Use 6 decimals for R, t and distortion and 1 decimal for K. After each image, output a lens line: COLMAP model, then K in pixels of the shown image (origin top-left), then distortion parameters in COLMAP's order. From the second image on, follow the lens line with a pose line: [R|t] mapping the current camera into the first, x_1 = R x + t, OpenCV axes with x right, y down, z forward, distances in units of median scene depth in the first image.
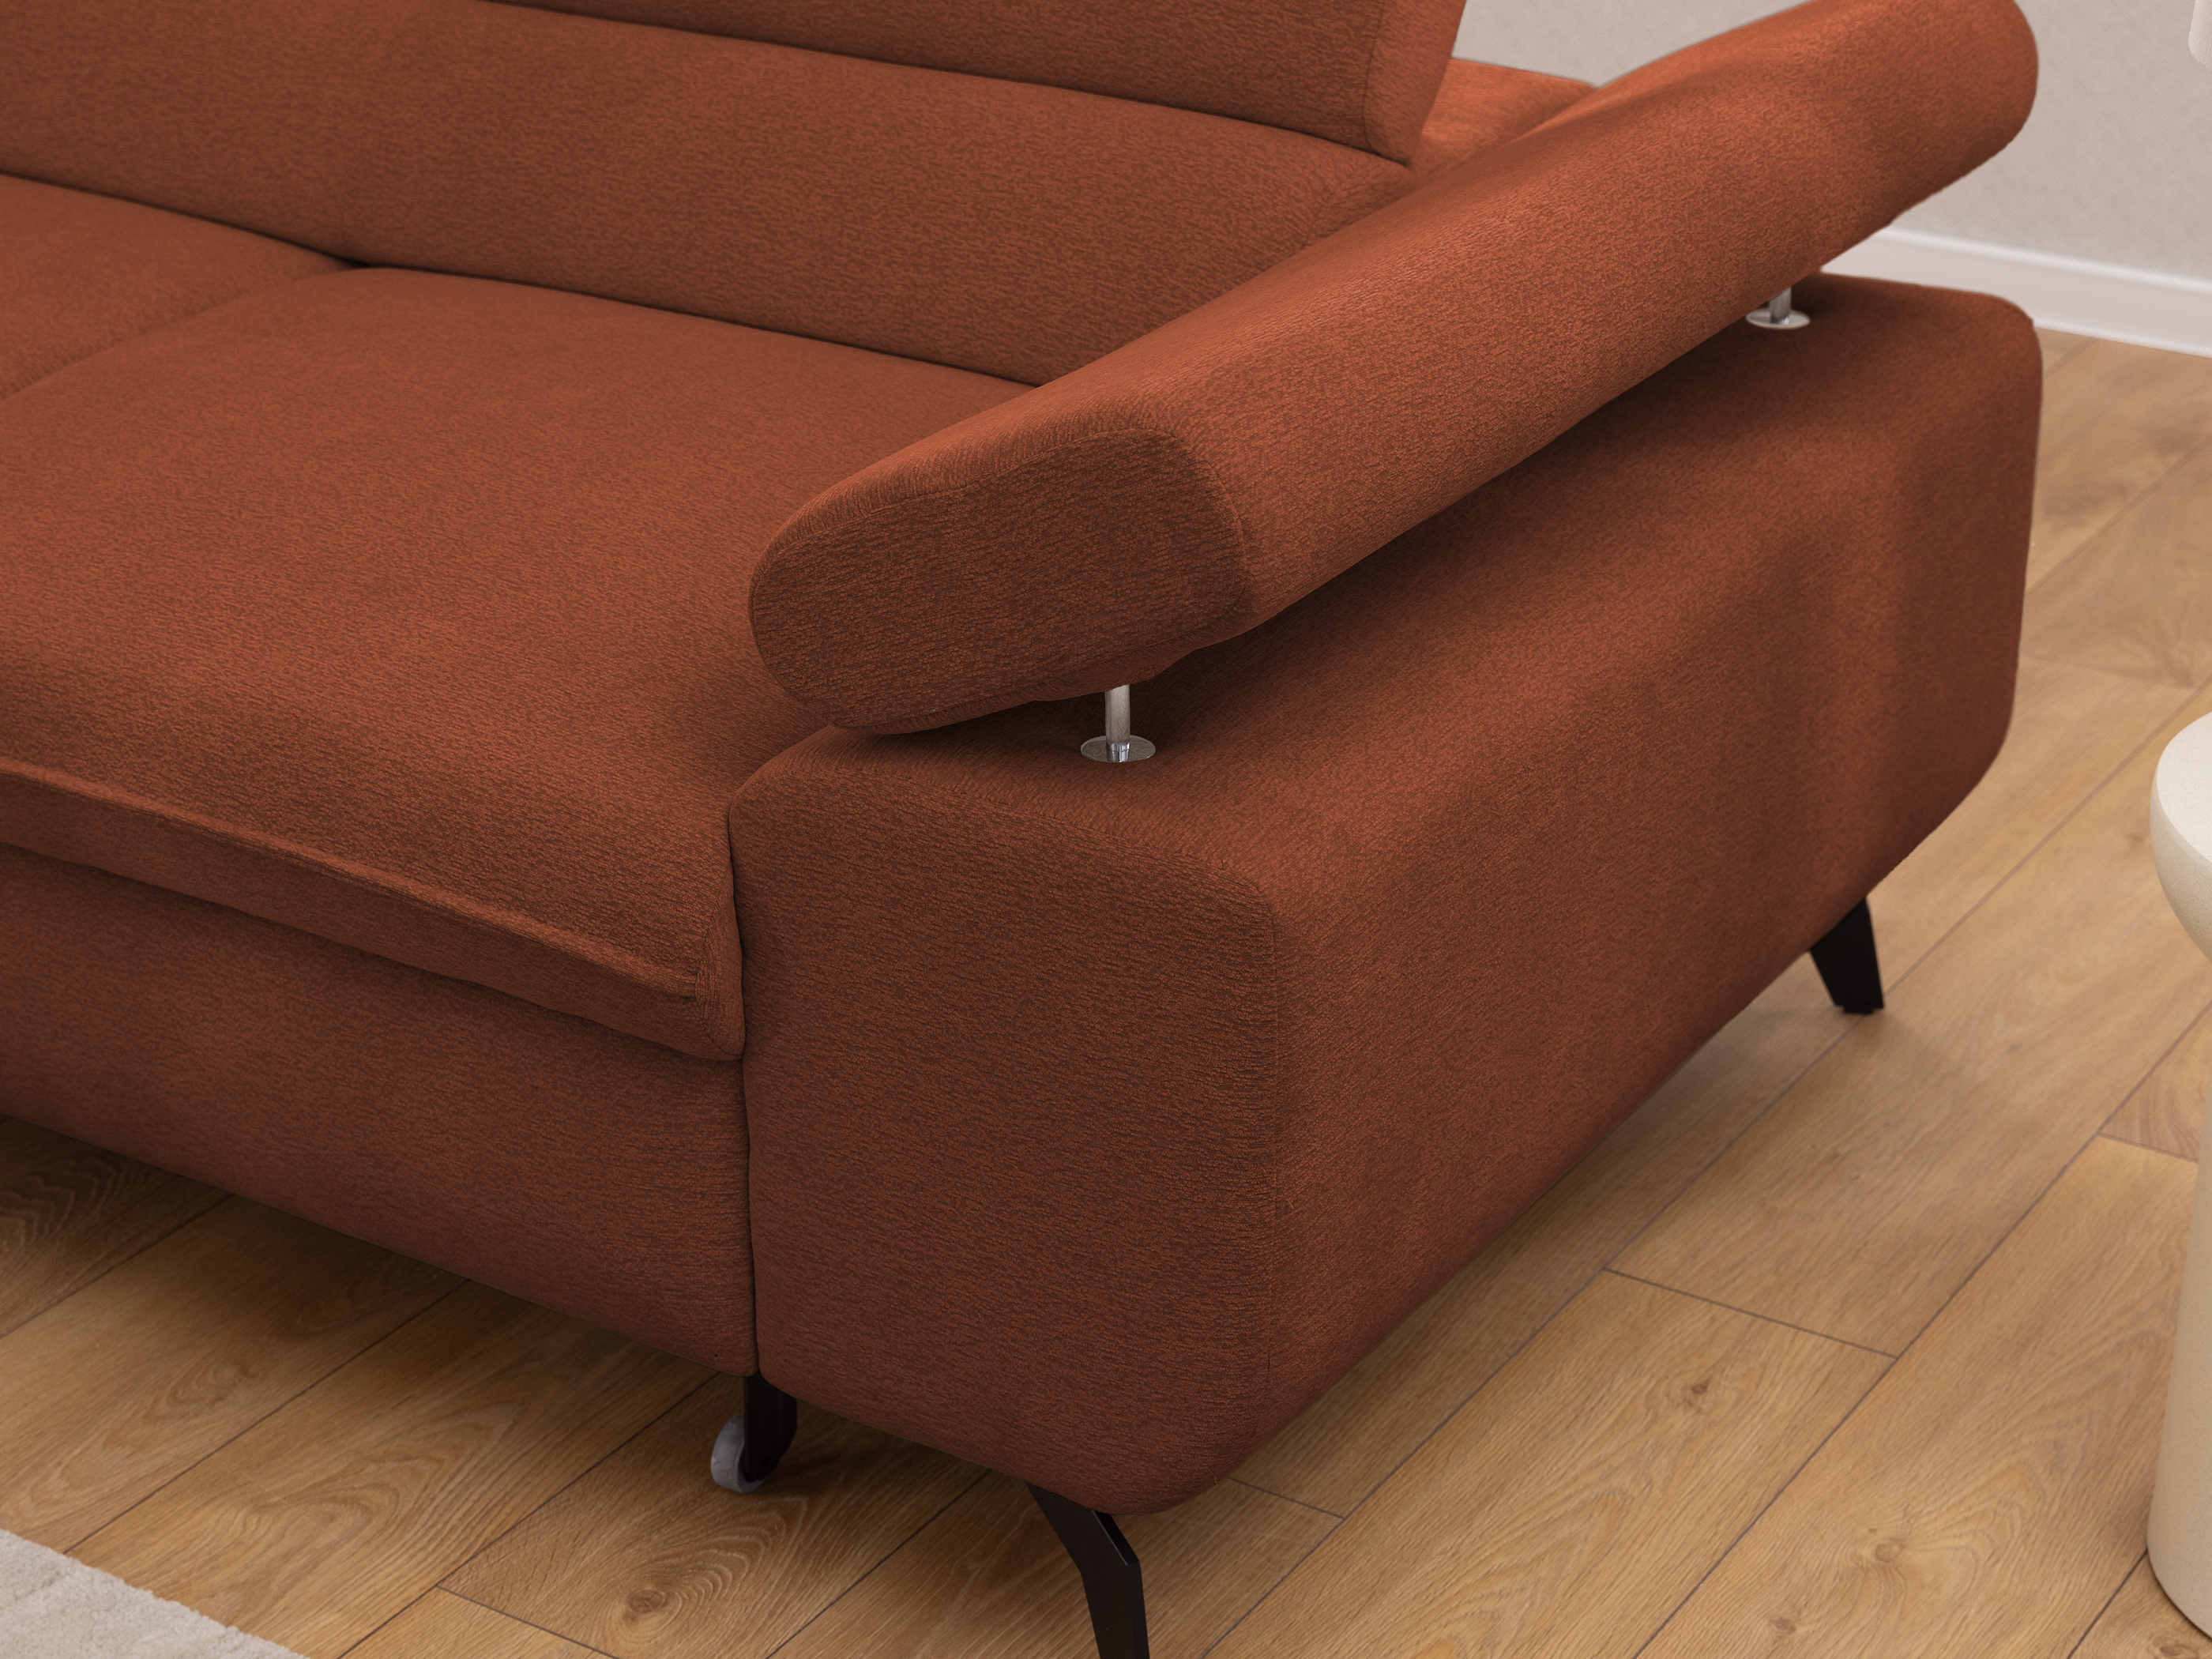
lens RADIAL K [[4427.2, 0, 1106.0], [0, 4427.2, 829.5], [0, 0, 1]] dist [0.009193, -0.175229]
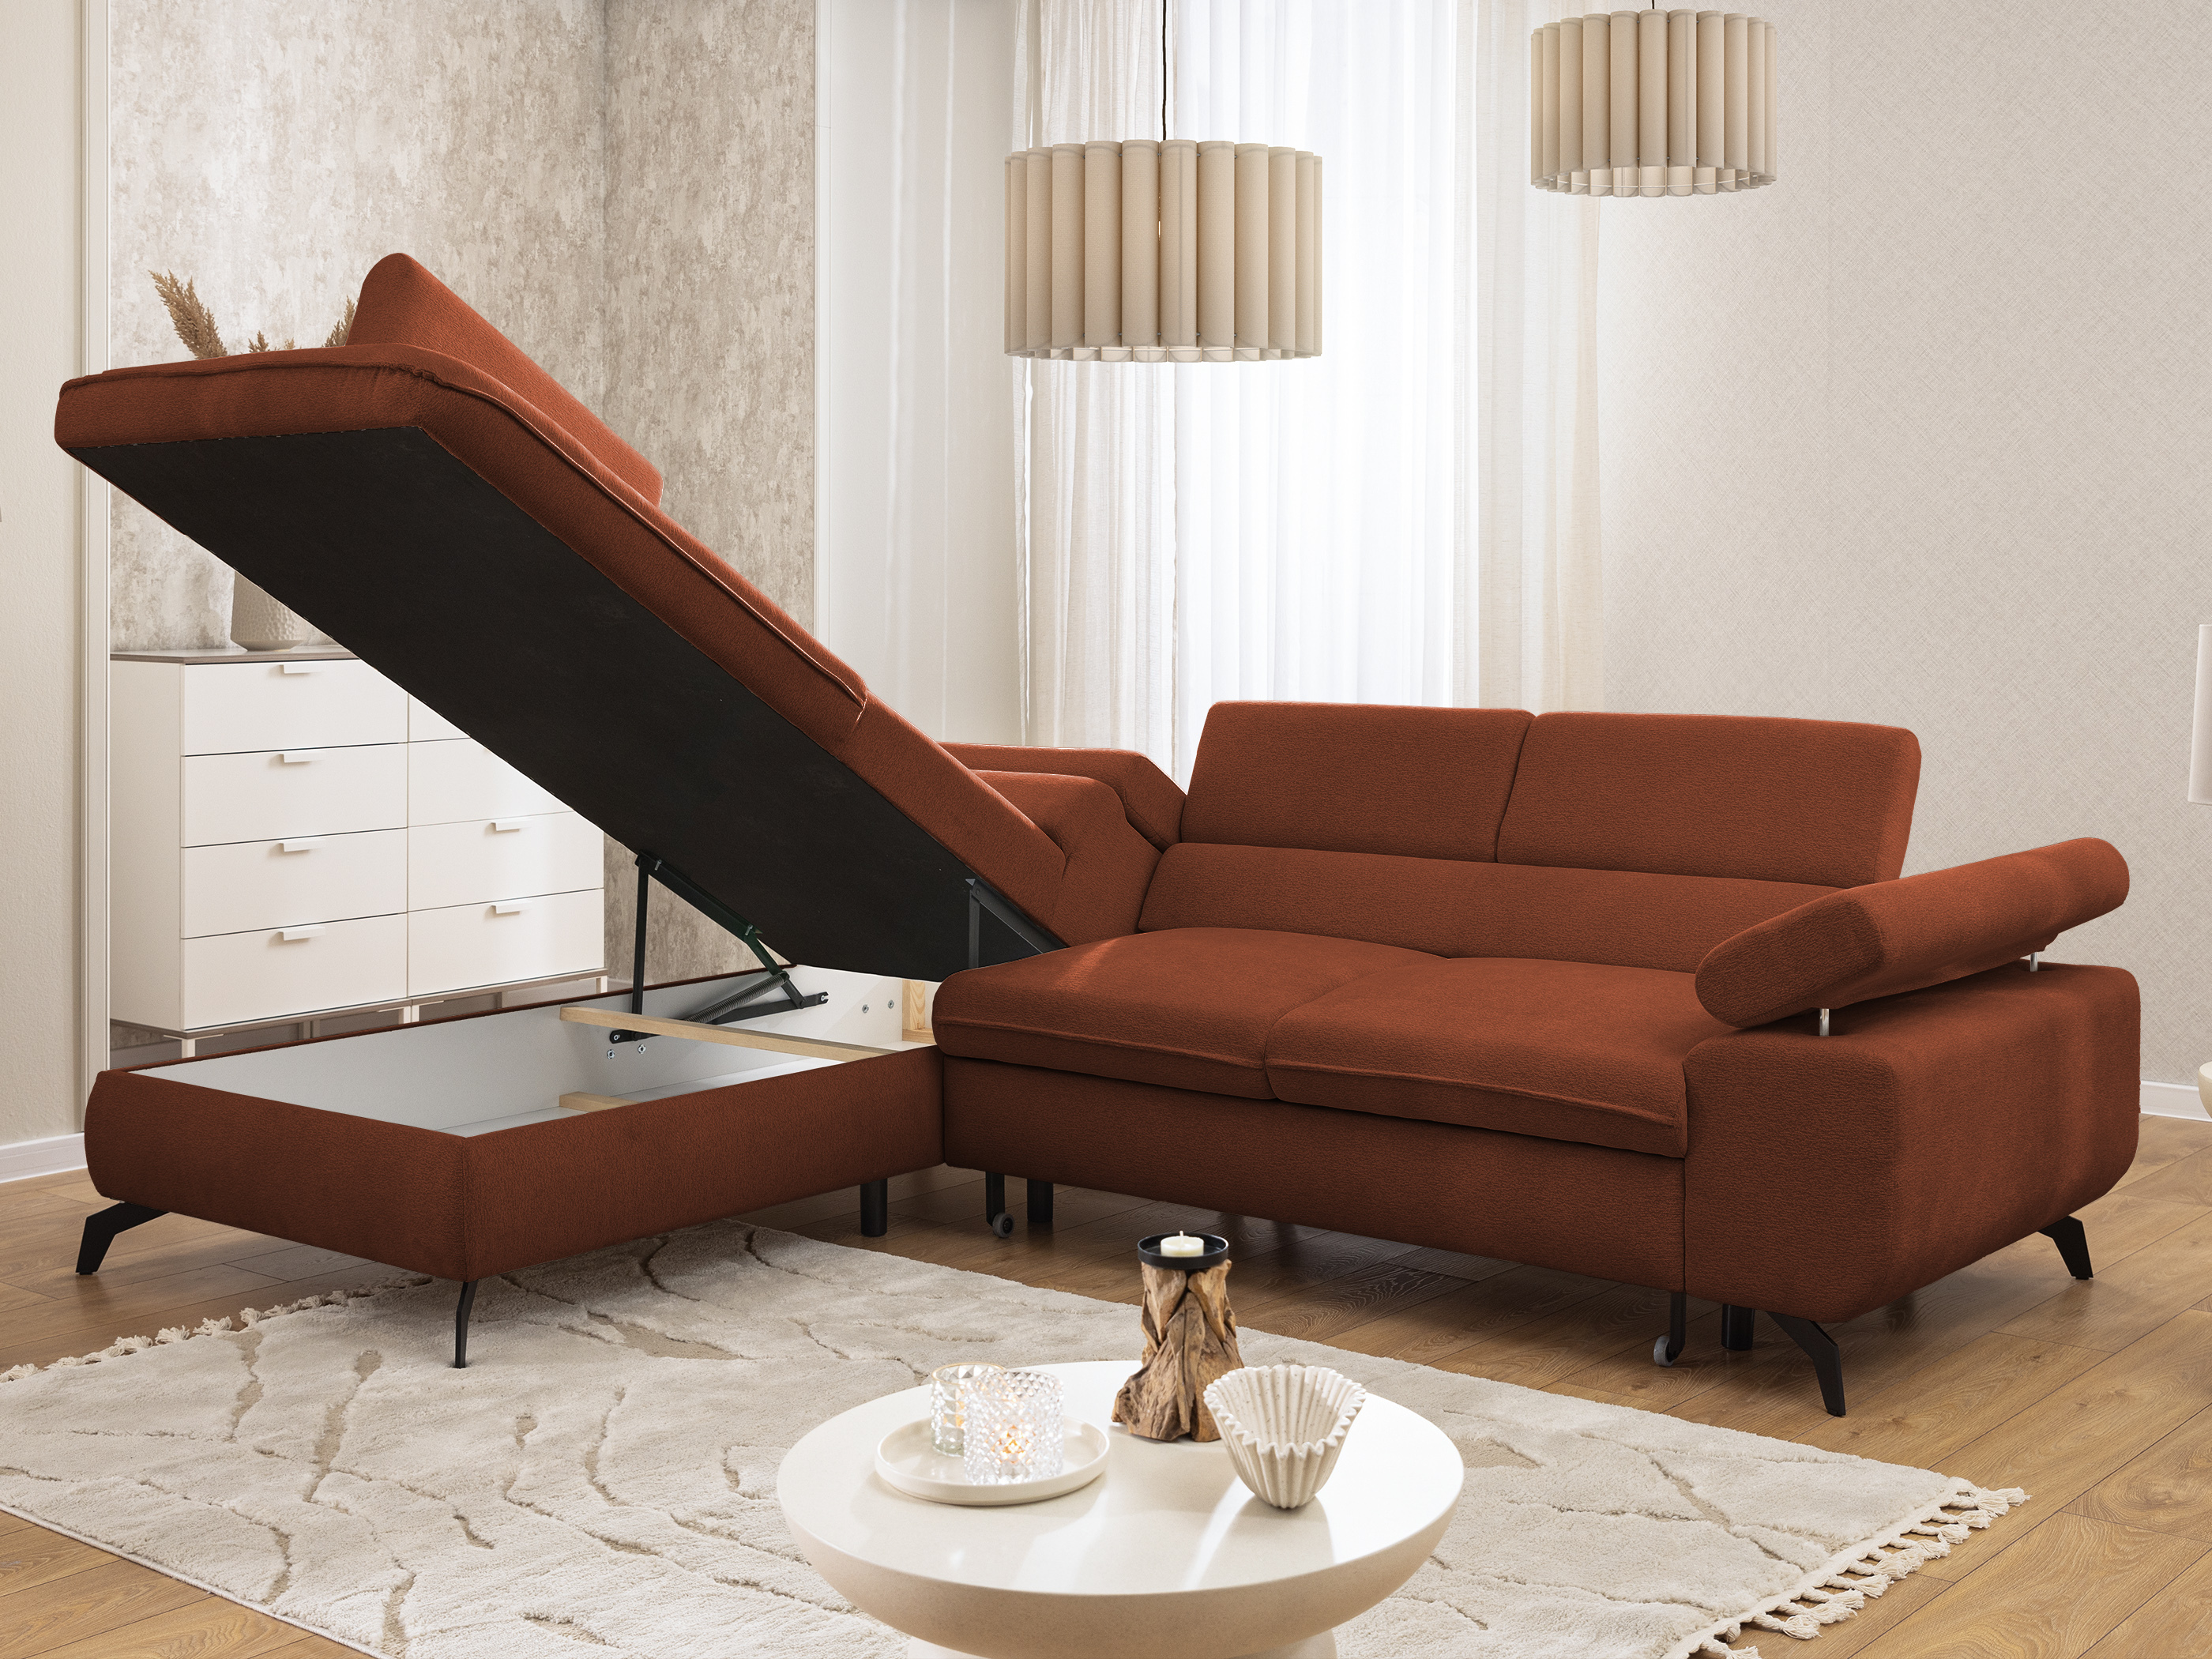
lens RADIAL K [[3269.5, 0, 1106.0], [0, 3269.5, 829.5], [0, 0, 1]] dist [-0.002417, -0.015143]
pose [[0.996916, 0.001668, -0.078459, -0.257630], [-0.028989, 0.936890, -0.348422, 0.529179], [0.072926, 0.349621, 0.934049, -0.911448]]
